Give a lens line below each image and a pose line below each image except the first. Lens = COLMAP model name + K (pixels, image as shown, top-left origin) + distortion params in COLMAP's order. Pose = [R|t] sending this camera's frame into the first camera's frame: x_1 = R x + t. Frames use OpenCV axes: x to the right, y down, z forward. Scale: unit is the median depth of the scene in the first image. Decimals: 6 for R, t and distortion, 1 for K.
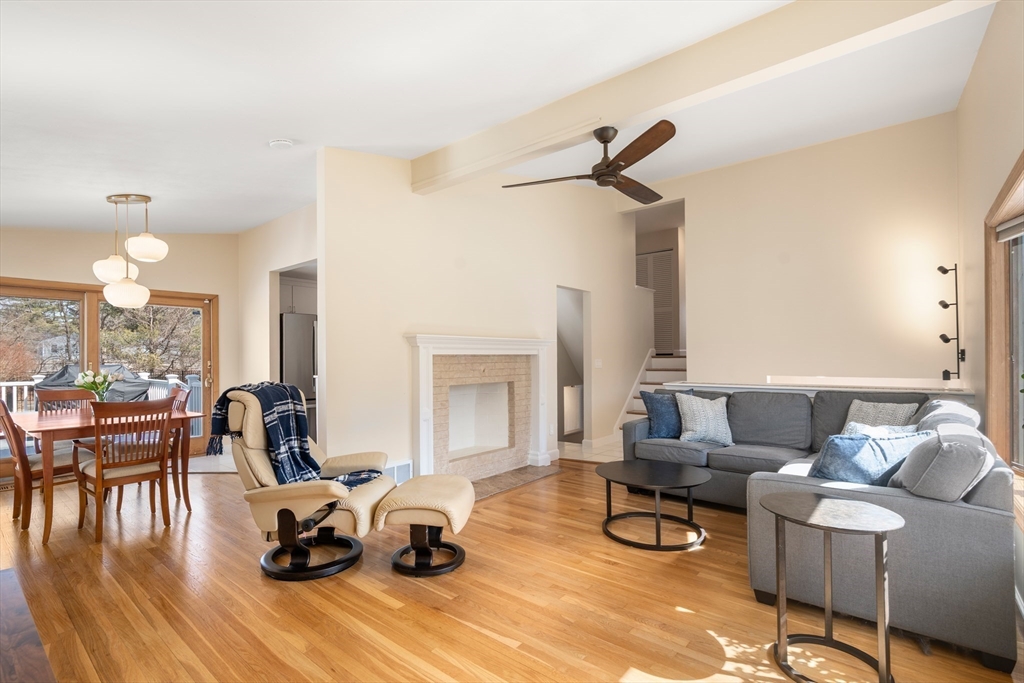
lens RADIAL K [[472.9, 0, 505.9], [0, 472.9, 351.7], [0, 0, 1]] dist [-0.001654, -0.000733]
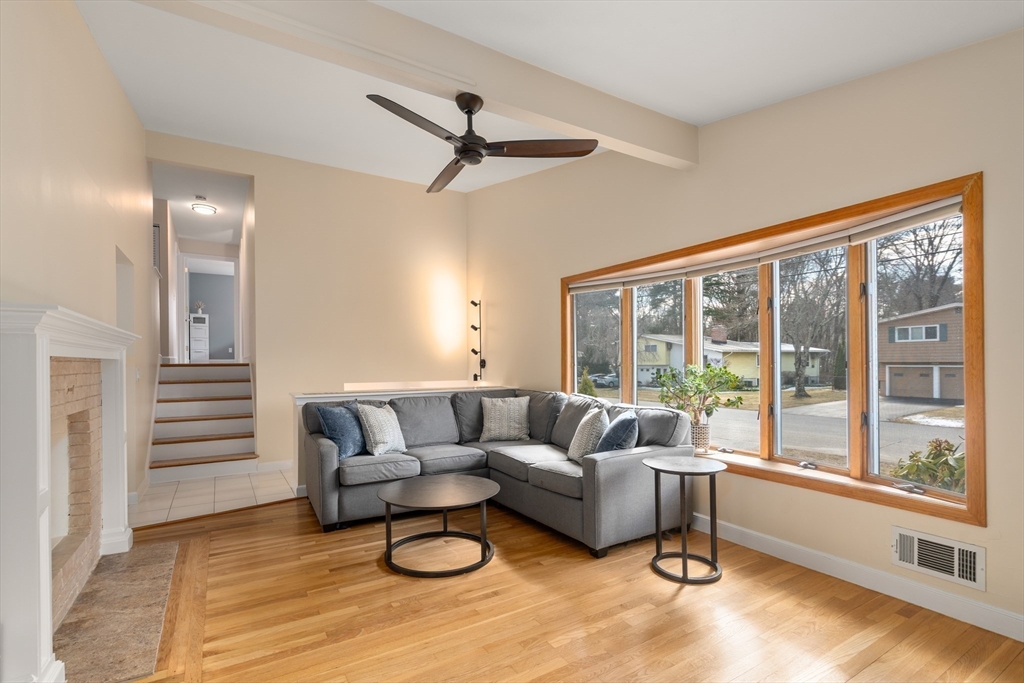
lens RADIAL K [[472.9, 0, 511.7], [0, 472.9, 364.6], [0, 0, 1]] dist [-0.001654, -0.000733]
pose [[0.326570, 0.003264, 0.945167, -0.405227], [-0.010404, 0.999946, 0.000141, 0.009764], [-0.945116, -0.009880, 0.326587, 0.455788]]
